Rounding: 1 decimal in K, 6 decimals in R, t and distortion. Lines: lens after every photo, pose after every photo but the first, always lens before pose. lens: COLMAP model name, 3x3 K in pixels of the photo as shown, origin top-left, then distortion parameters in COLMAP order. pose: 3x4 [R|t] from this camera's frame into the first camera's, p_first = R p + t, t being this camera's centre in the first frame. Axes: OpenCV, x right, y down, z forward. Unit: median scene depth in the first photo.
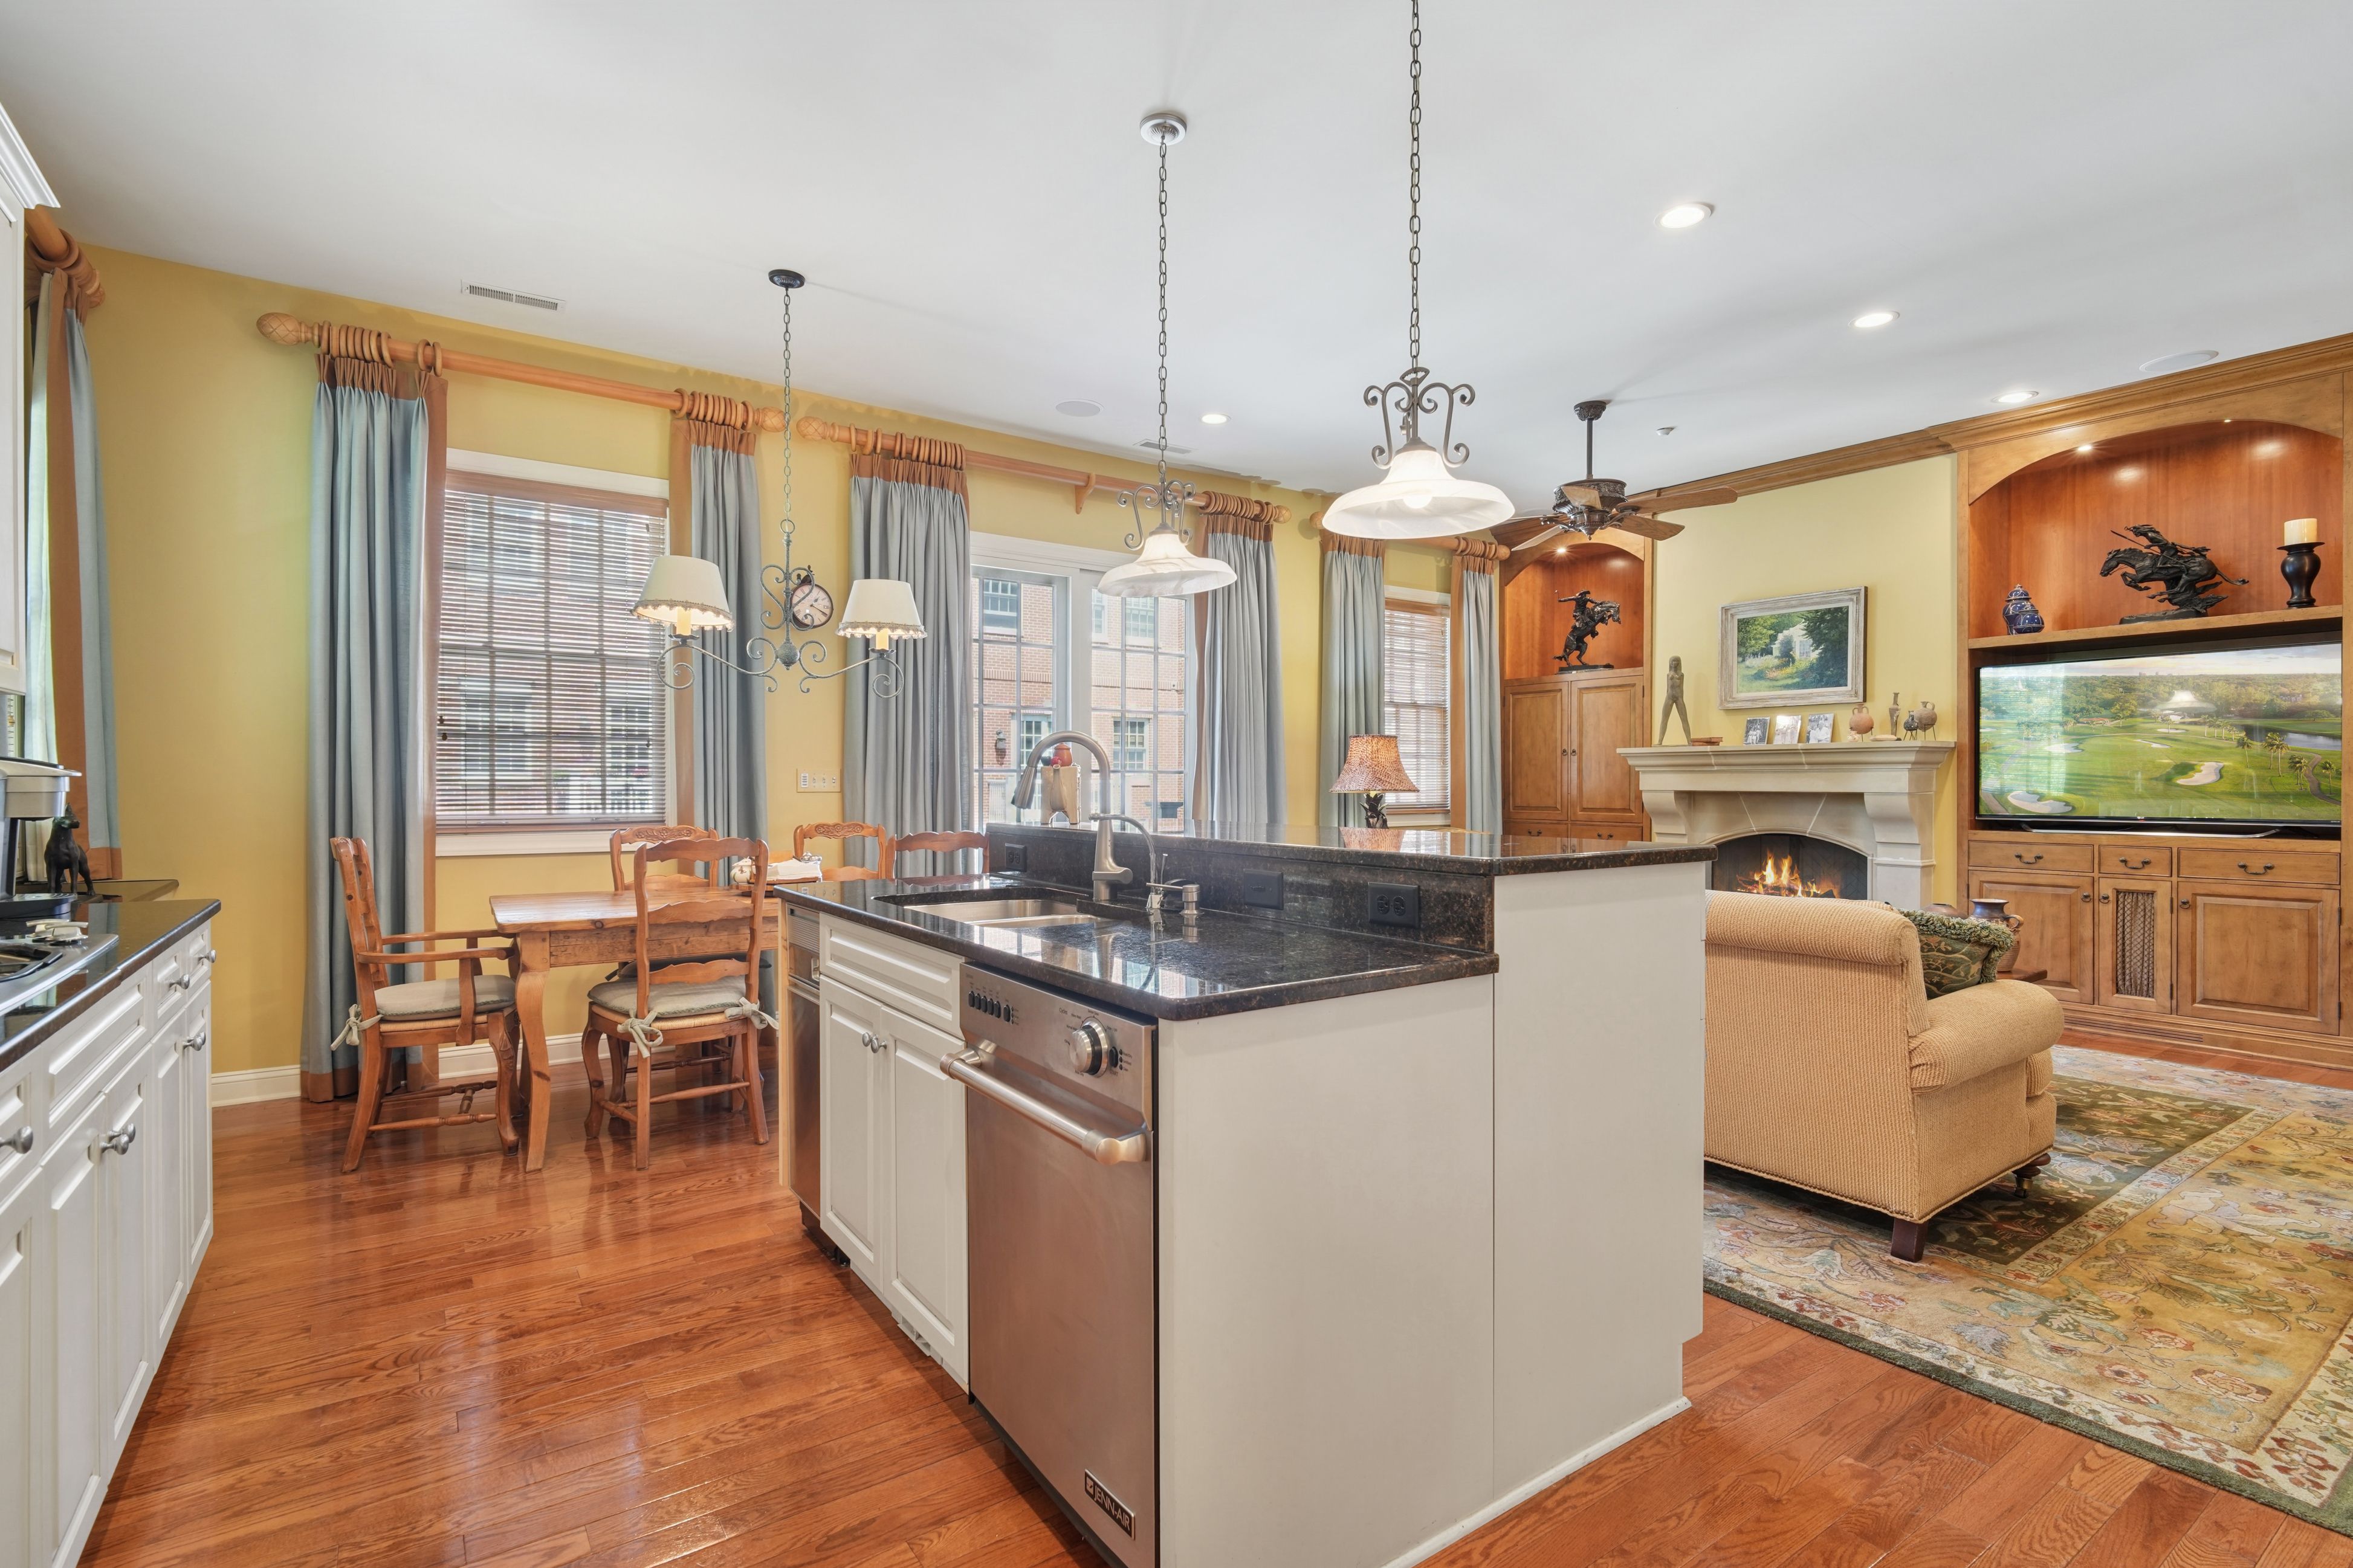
lens RADIAL K [[1098.3, 0, 1157.3], [0, 1098.3, 792.2], [0, 0, 1]] dist [-0.002512, -0.002364]
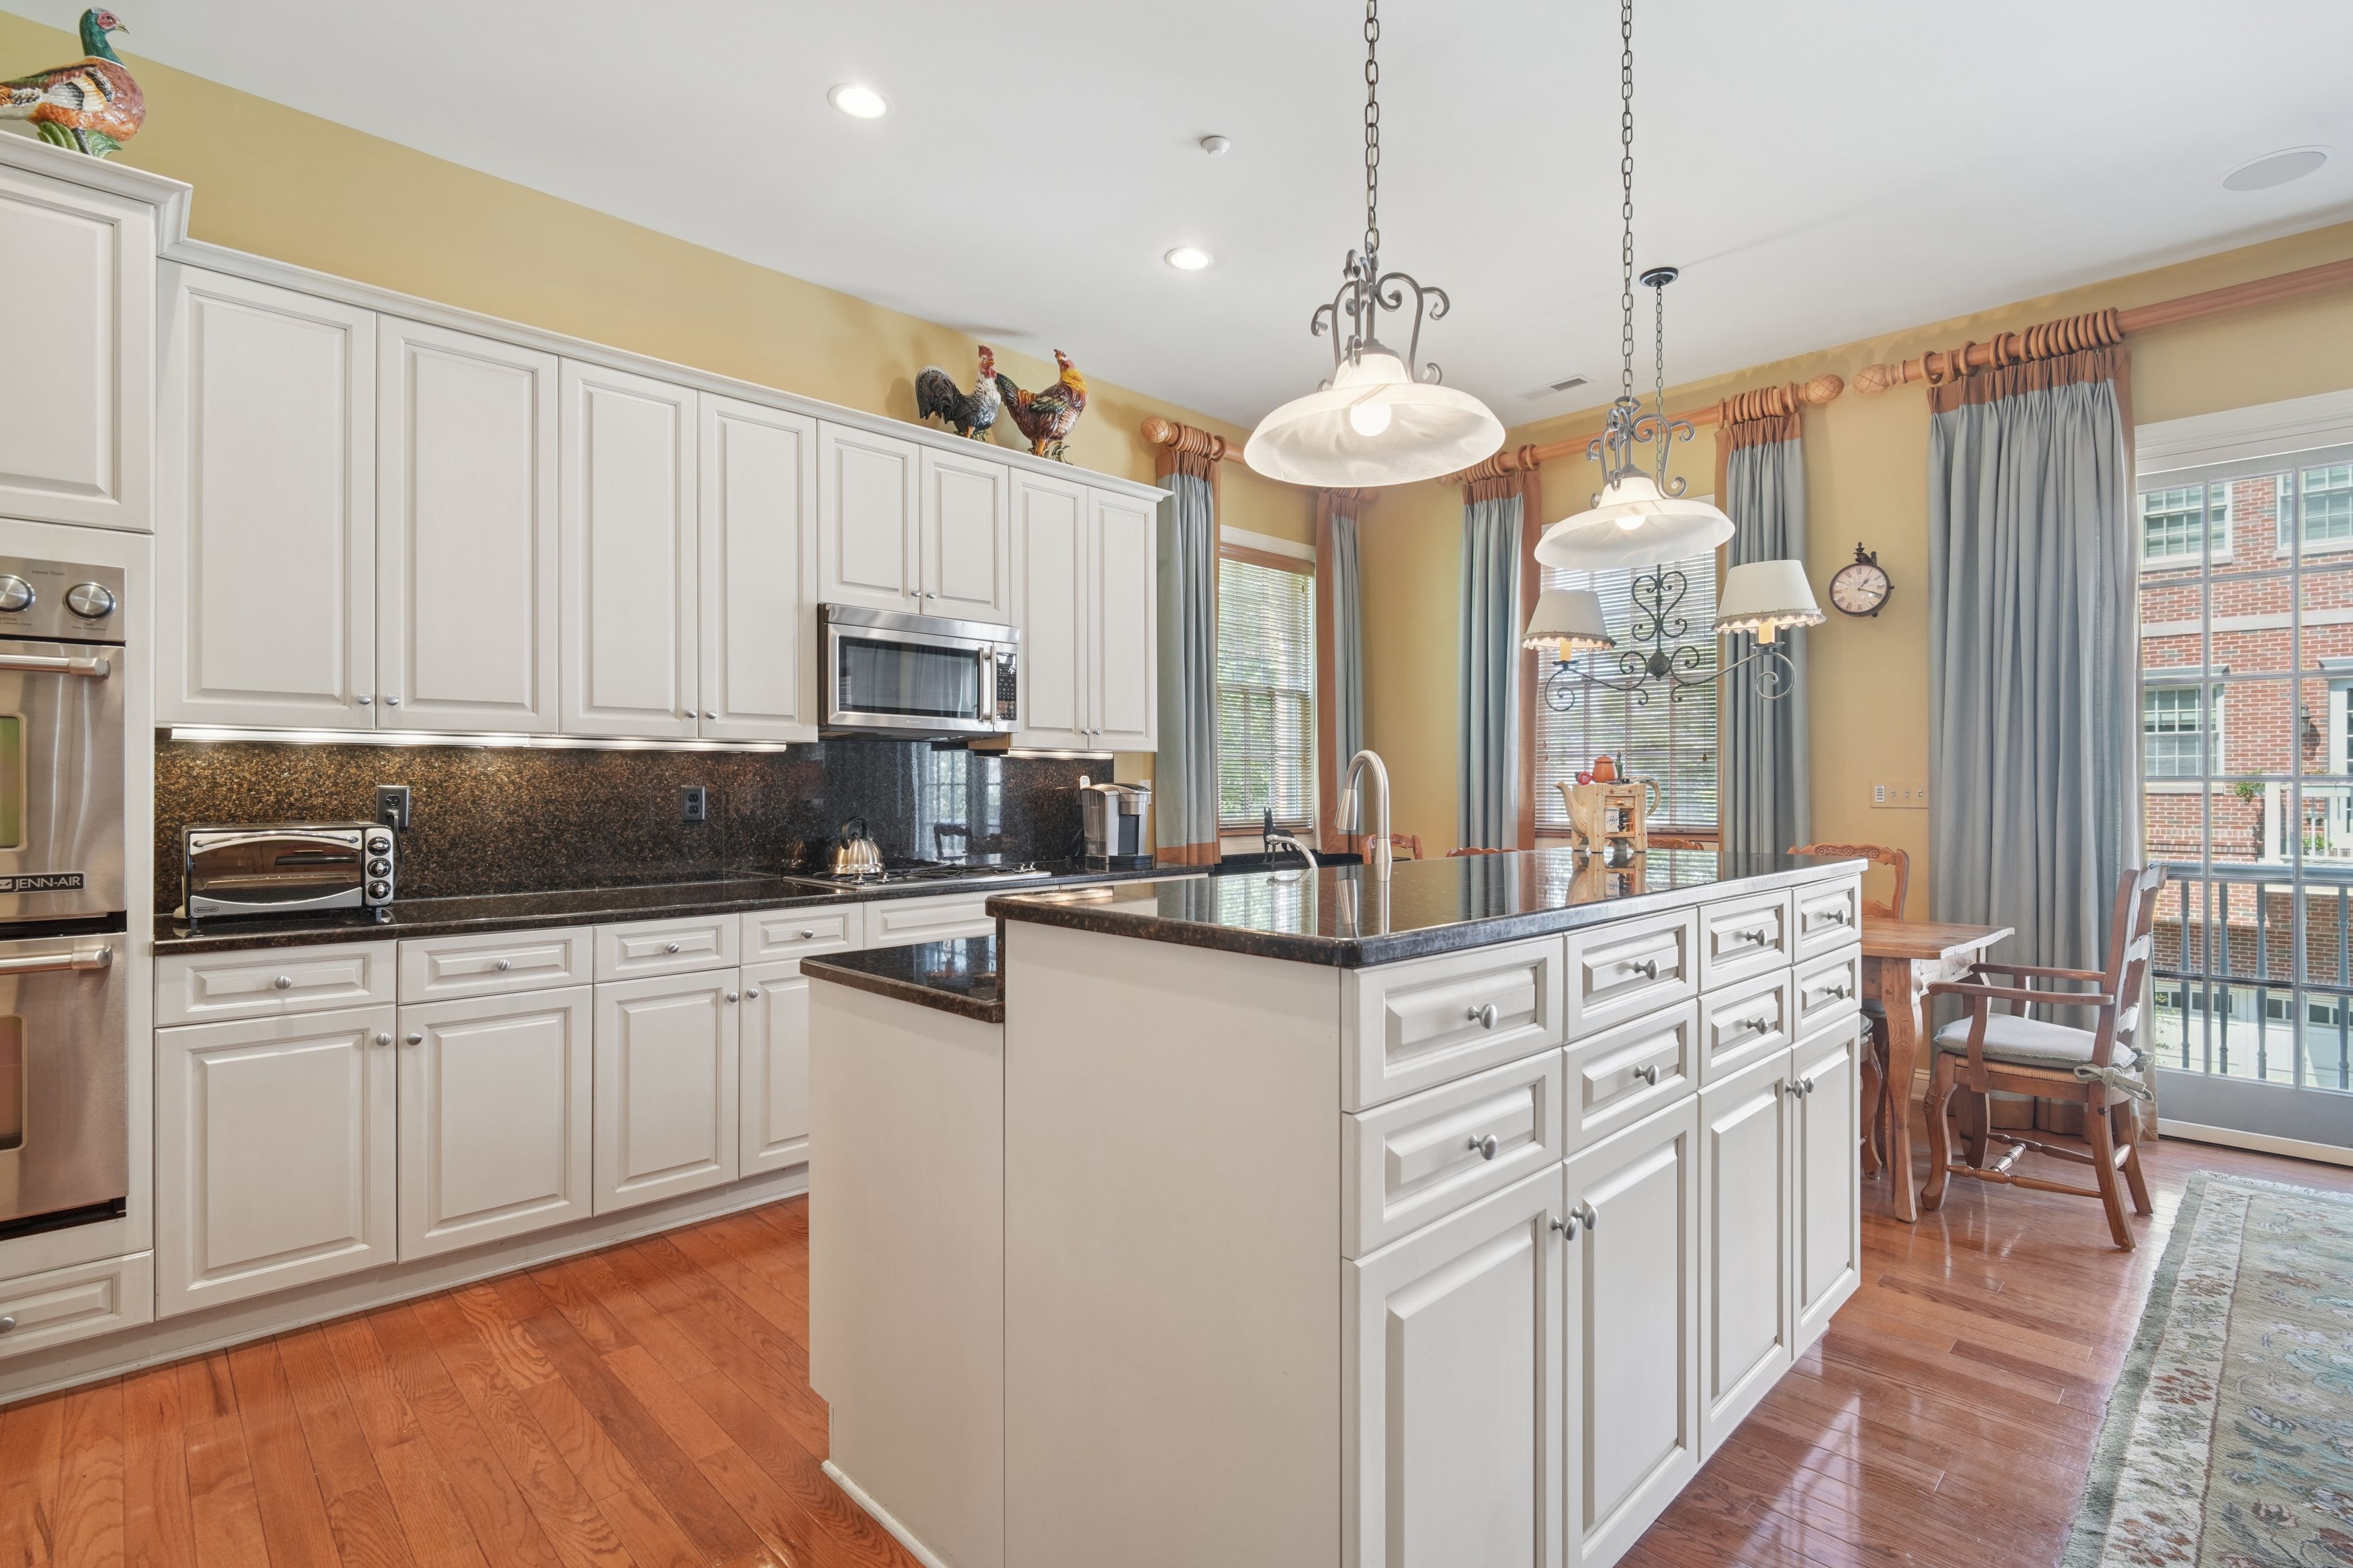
lens RADIAL K [[1098.3, 0, 1181.9], [0, 1098.3, 779.2], [0, 0, 1]] dist [-0.002512, -0.002364]
pose [[0.166646, -0.006106, -0.985998, 0.387325], [-0.010000, 0.999919, -0.007882, -0.008460], [0.985966, 0.011174, 0.166571, 0.300488]]
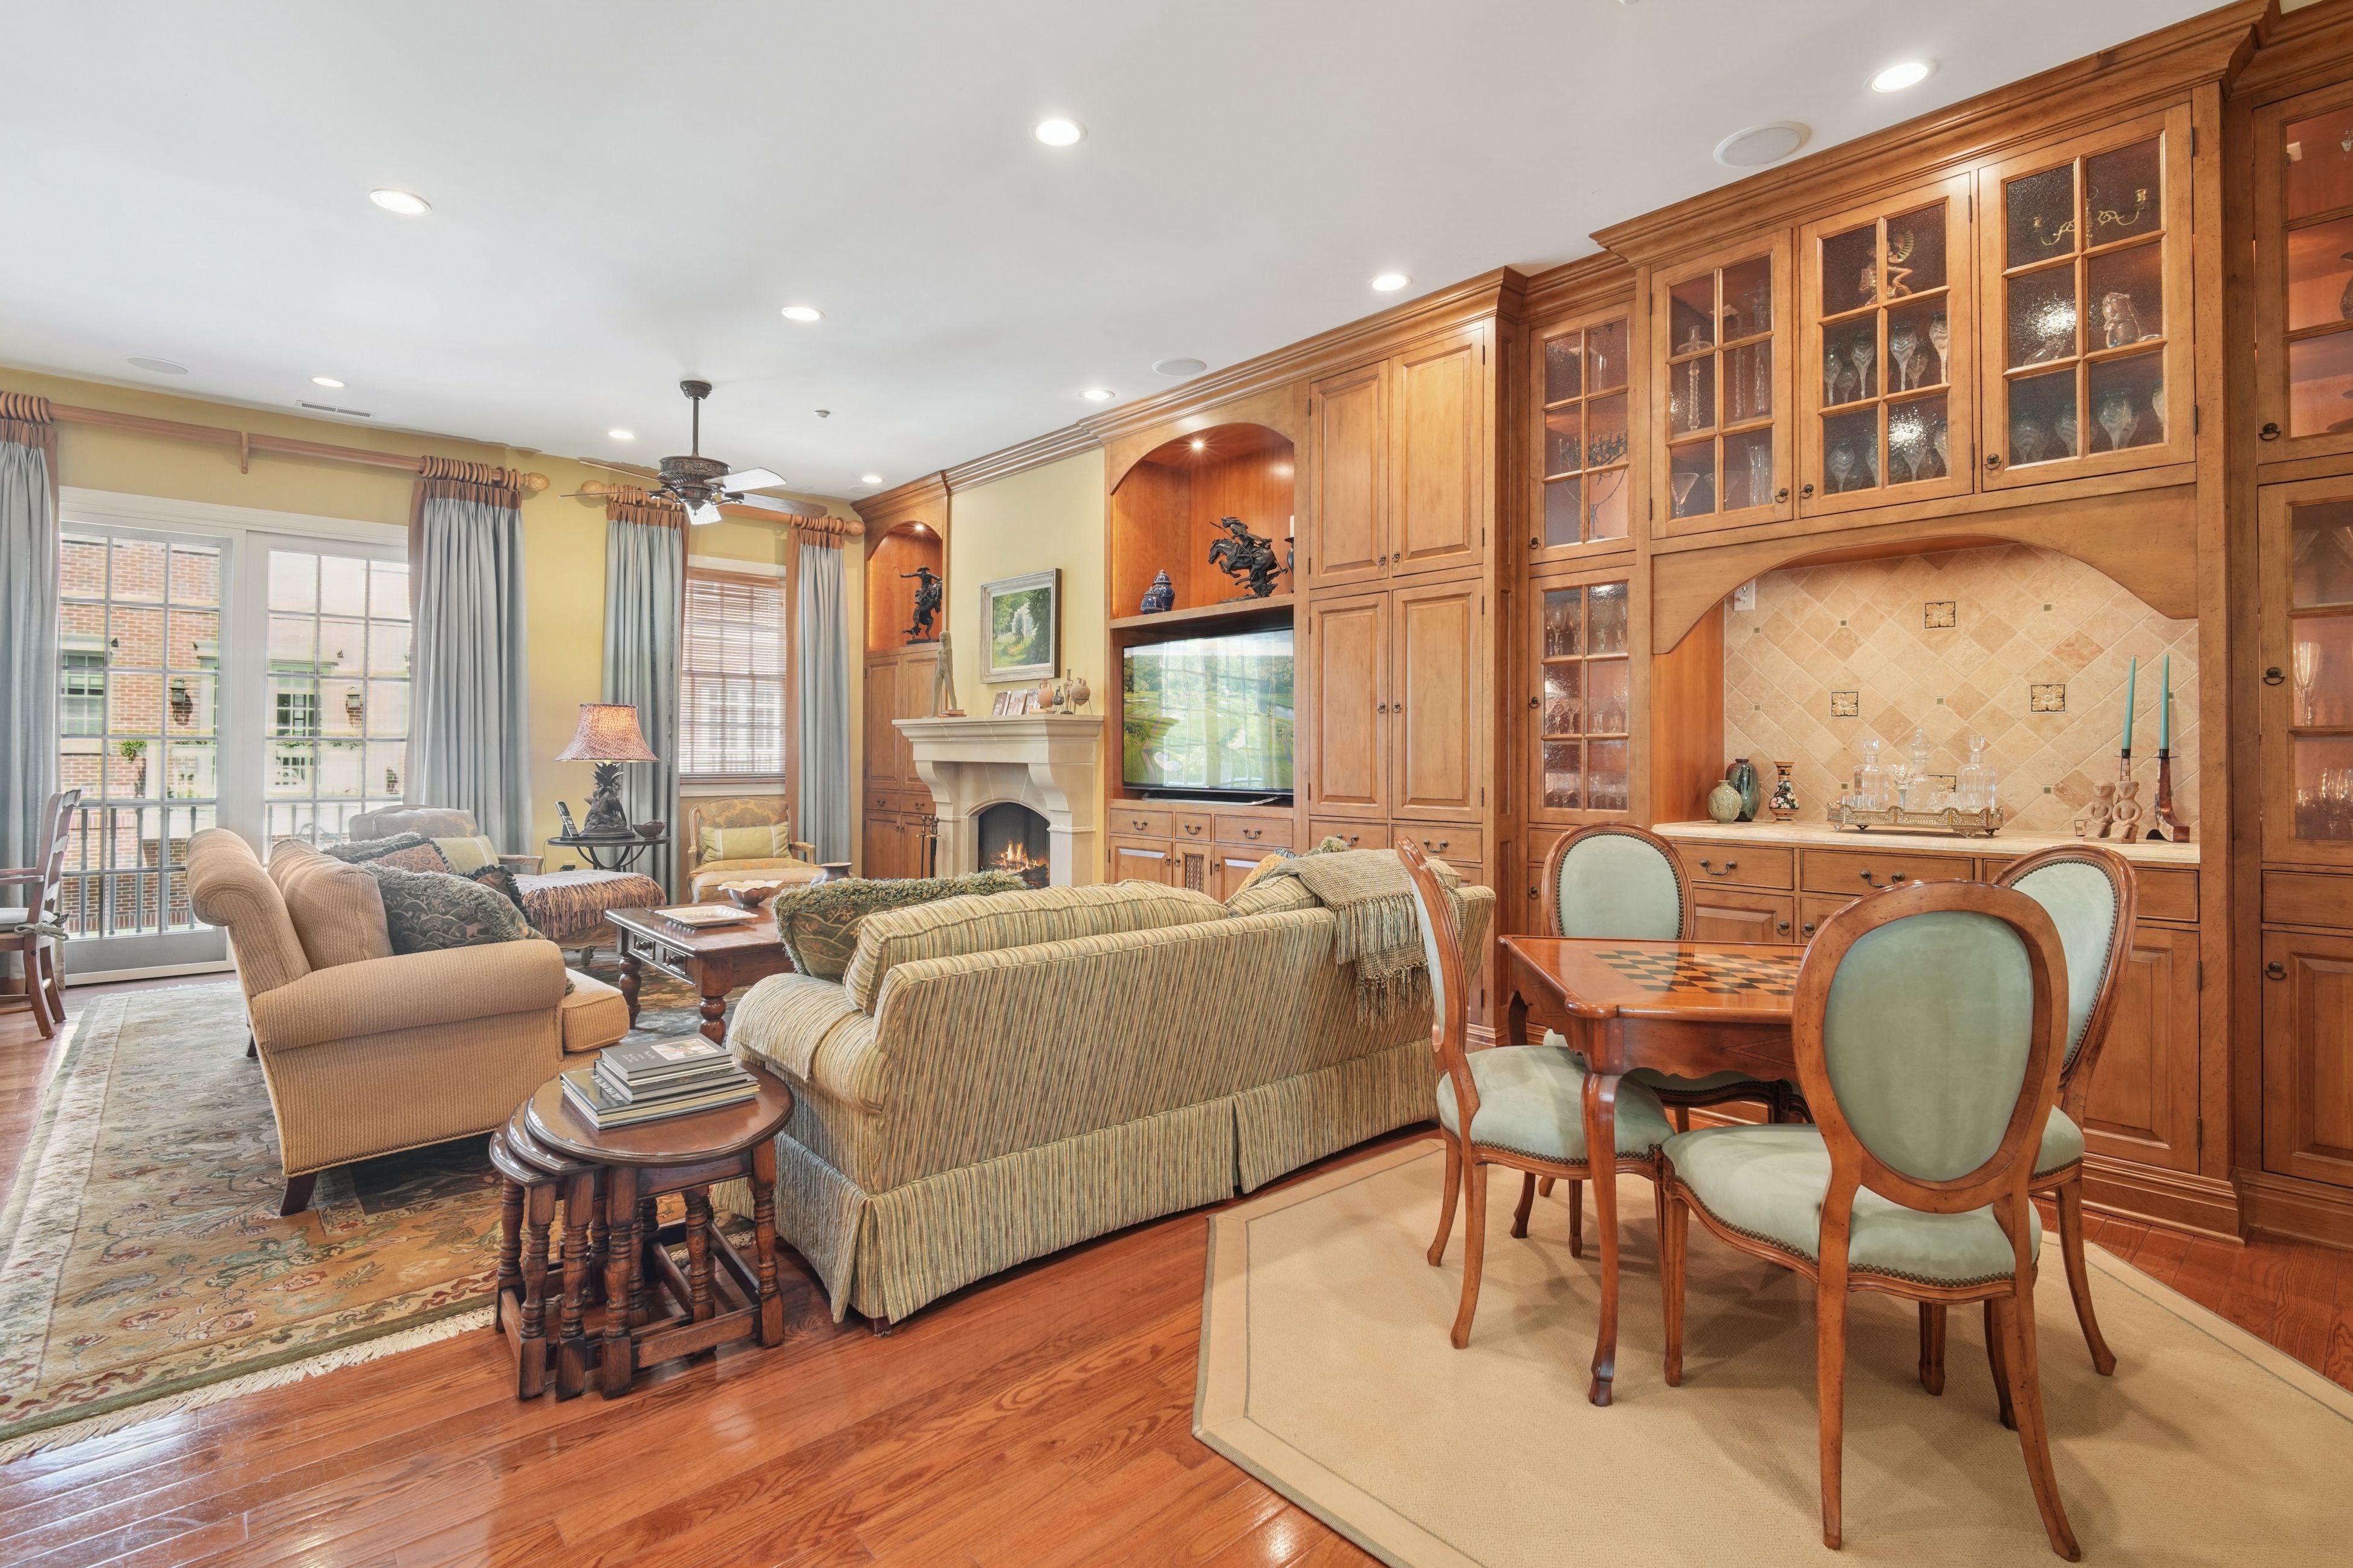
lens RADIAL K [[1098.3, 0, 1176.4], [0, 1098.3, 741.9], [0, 0, 1]] dist [-0.002512, -0.002364]
pose [[0.991271, 0.006111, 0.131699, 0.653287], [-0.003479, 0.999790, -0.020203, 0.000719], [-0.131795, 0.019568, 0.991084, -0.065019]]
